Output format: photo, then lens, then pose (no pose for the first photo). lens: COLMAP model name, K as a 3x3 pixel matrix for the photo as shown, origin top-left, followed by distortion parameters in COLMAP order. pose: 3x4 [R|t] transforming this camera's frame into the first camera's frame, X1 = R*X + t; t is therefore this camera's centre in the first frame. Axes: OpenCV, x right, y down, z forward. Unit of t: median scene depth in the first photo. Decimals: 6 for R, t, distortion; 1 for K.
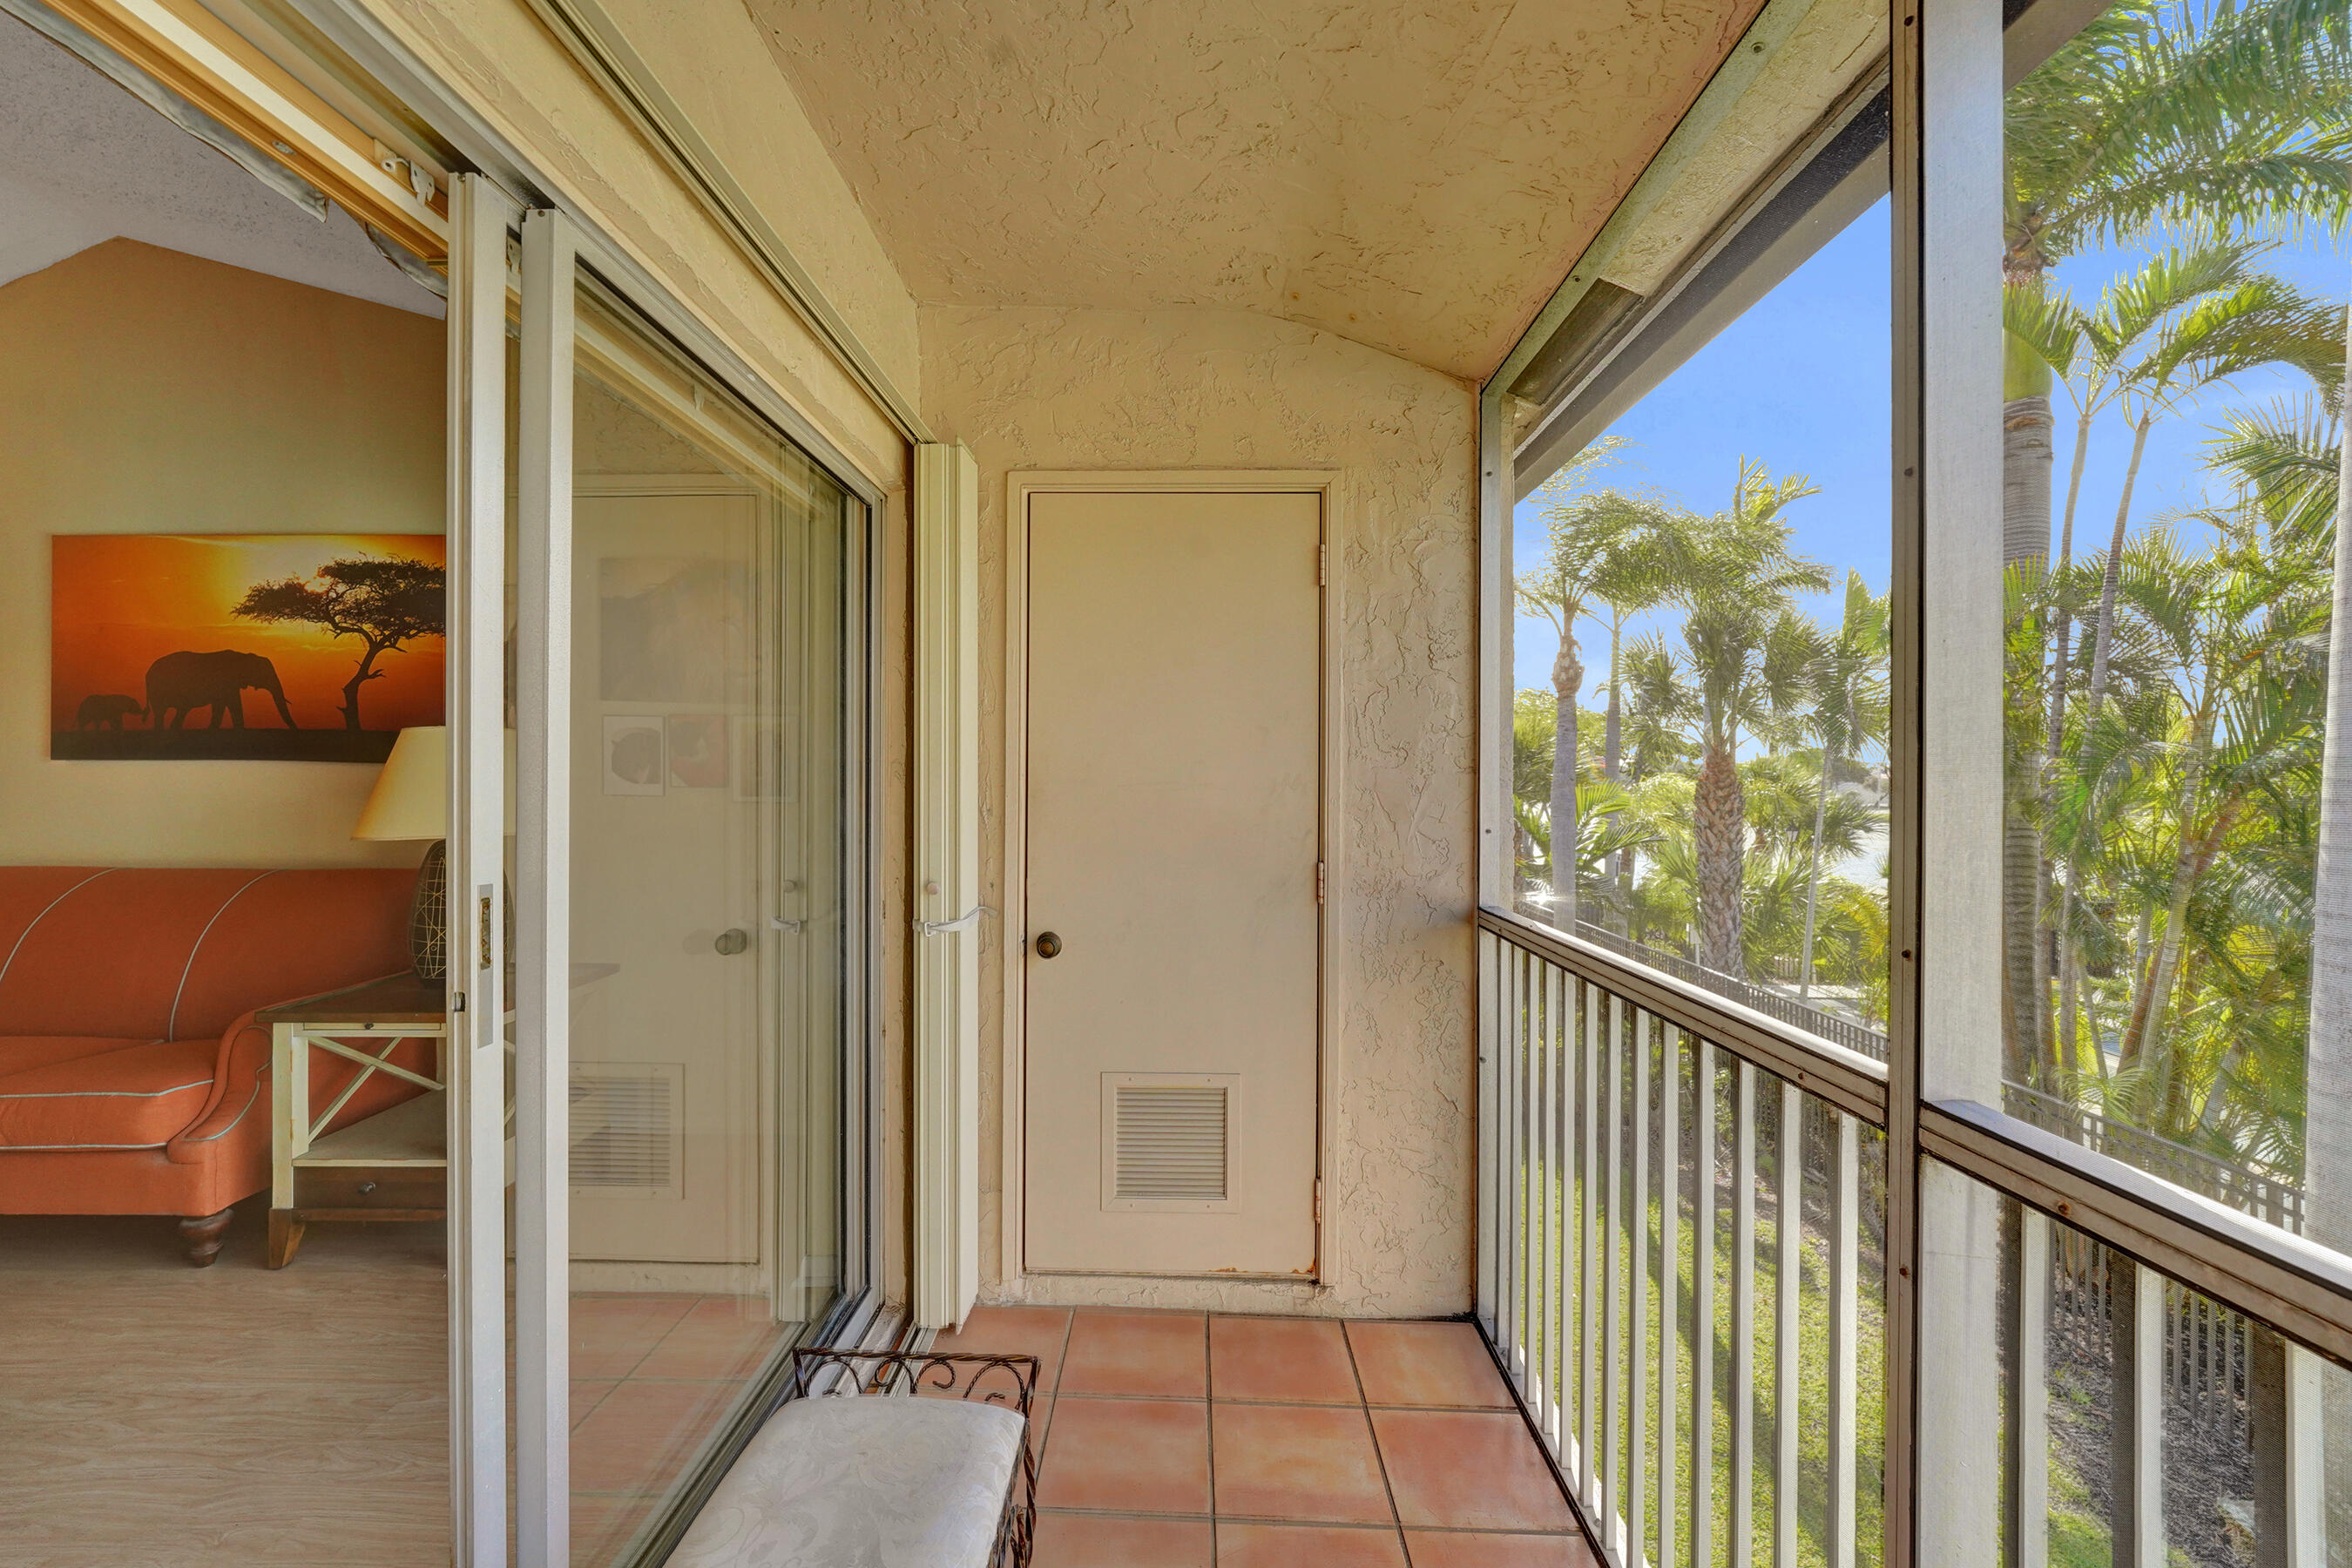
lens RADIAL K [[966.1, 0, 1161.5], [0, 966.1, 779.2], [0, 0, 1]] dist [-0.010210, 0.000140]
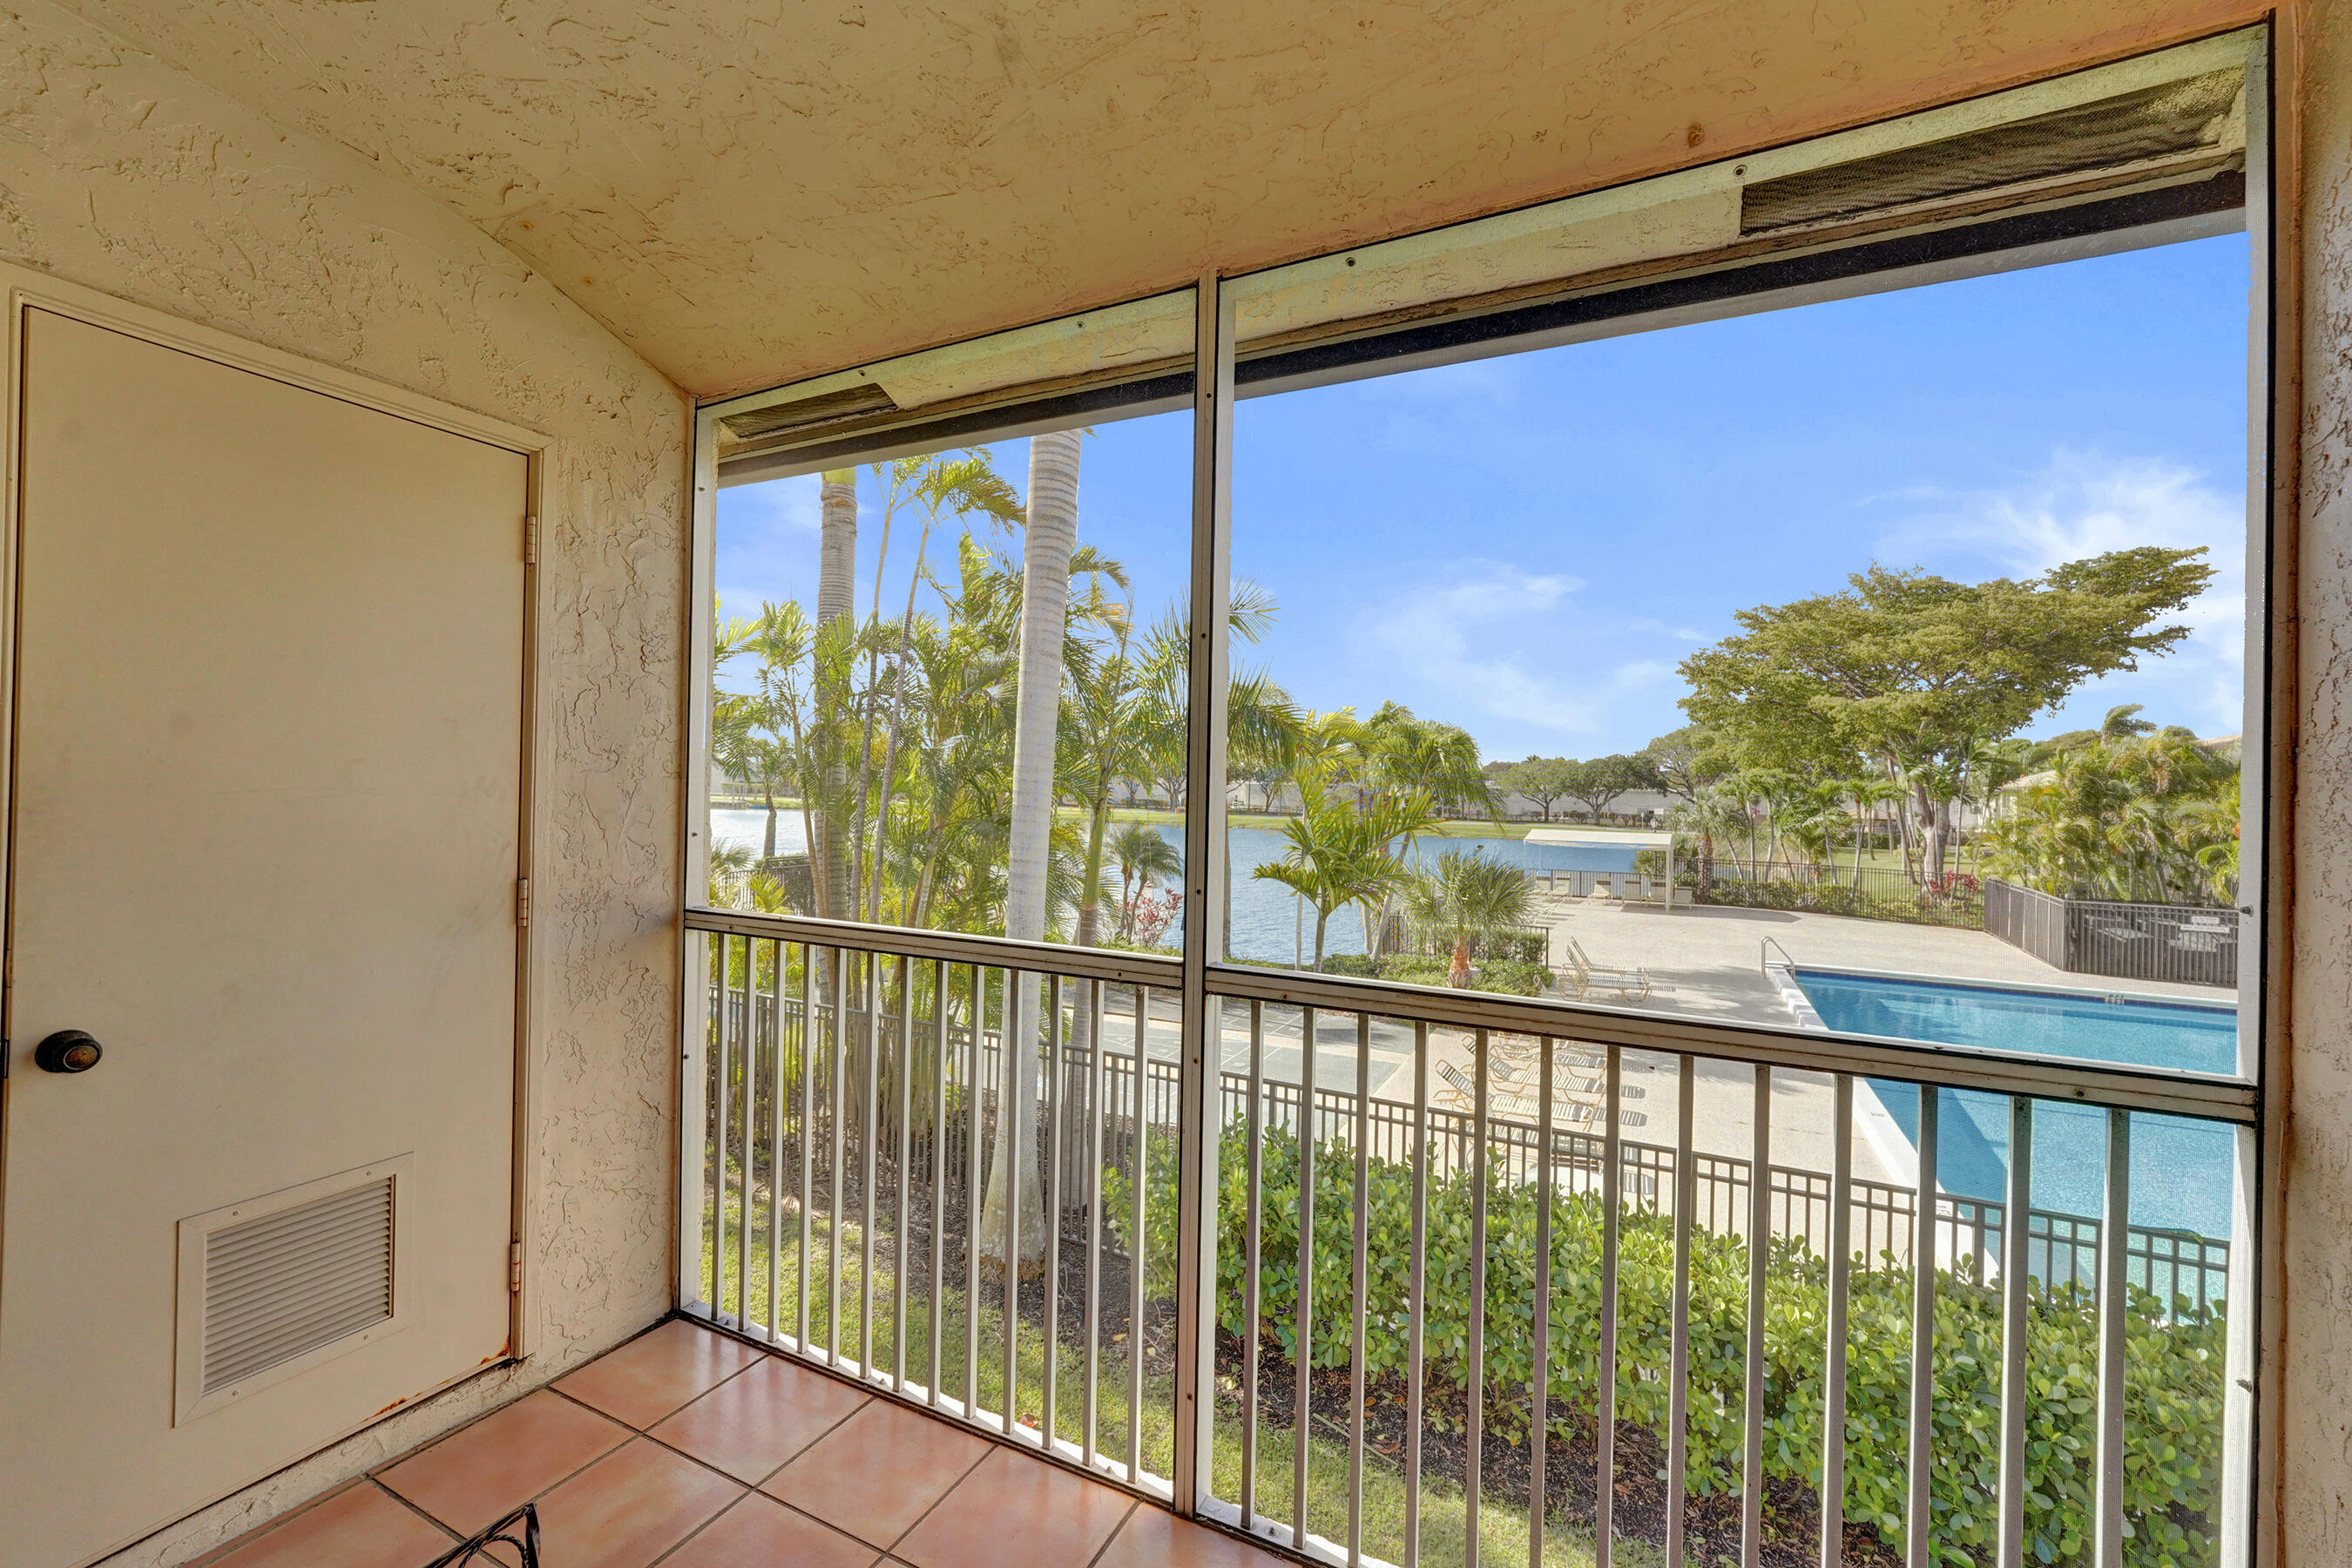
lens RADIAL K [[966.6, 0, 1172.0], [0, 966.6, 776.9], [0, 0, 1]] dist [-0.011478, 0.004012]
pose [[0.417139, 0.007498, 0.908812, -0.383398], [-0.018059, 0.999837, 0.000040, -0.016683], [-0.908663, -0.016429, 0.417206, 0.102686]]
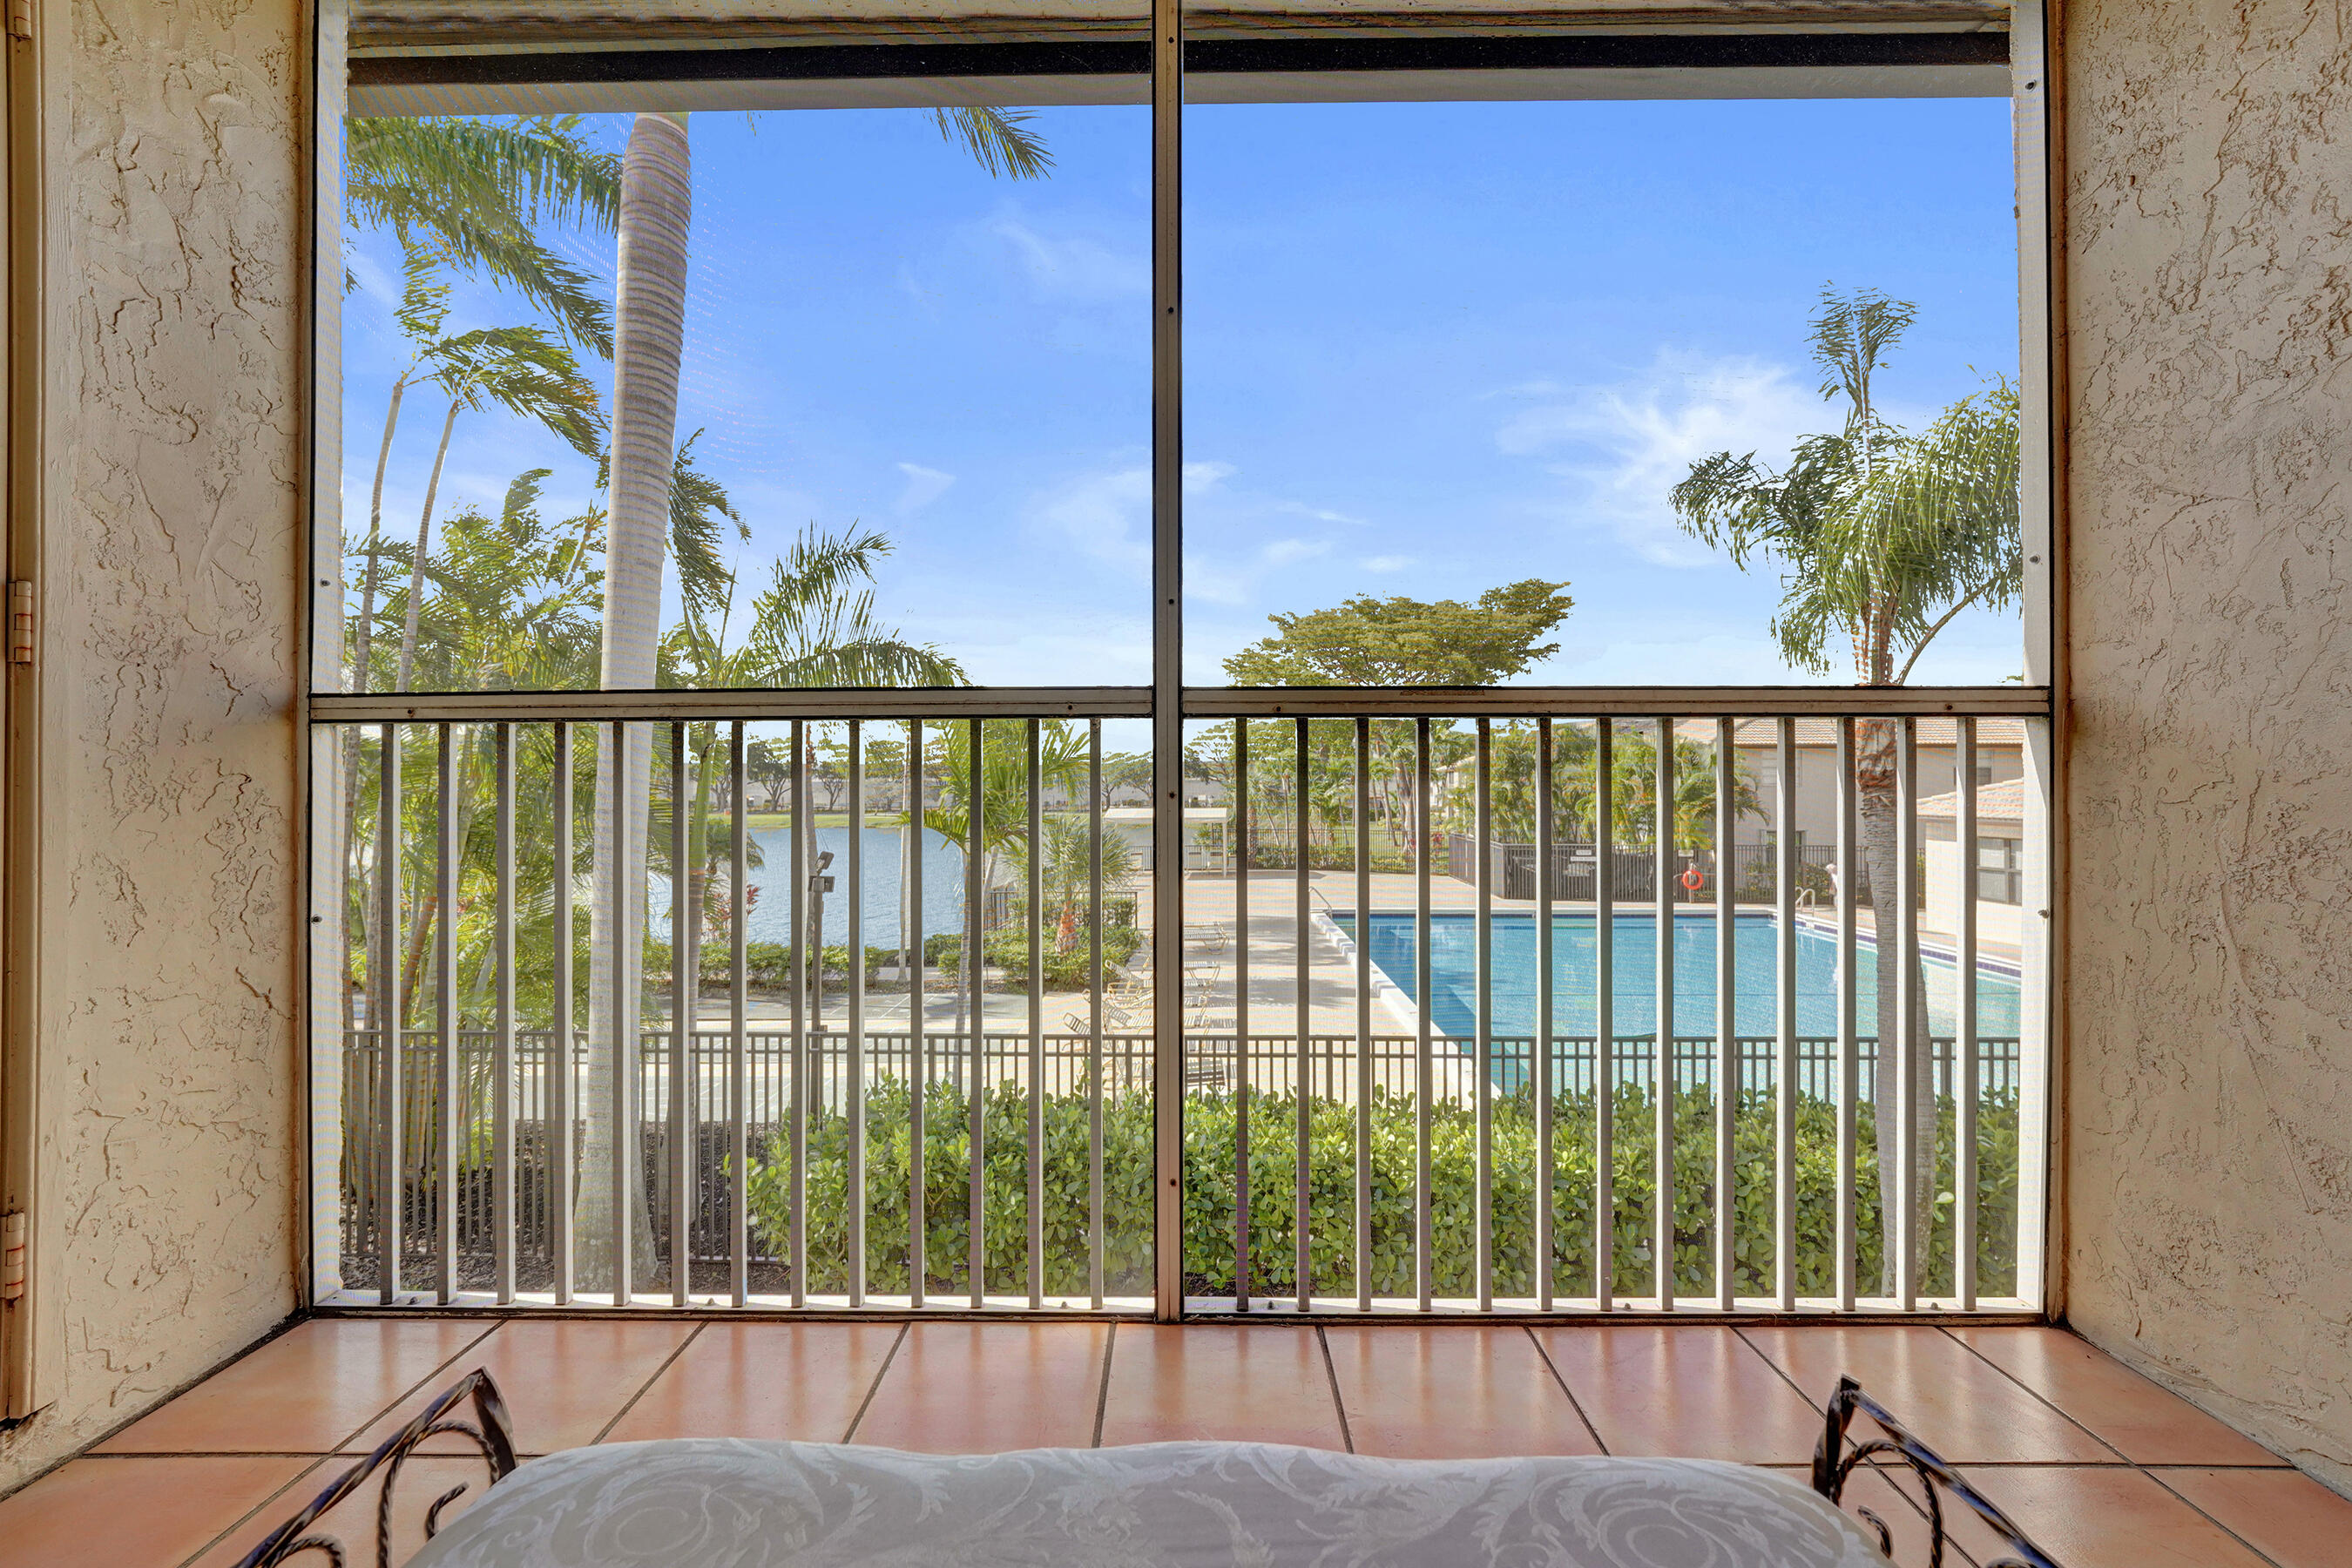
lens RADIAL K [[966.6, 0, 1172.0], [0, 966.6, 776.9], [0, 0, 1]] dist [-0.011478, 0.004012]
pose [[-0.017719, 0.005193, 0.999830, -0.347695], [0.002203, 0.999984, -0.005155, 0.193667], [-0.999841, 0.002112, -0.017731, 0.406376]]
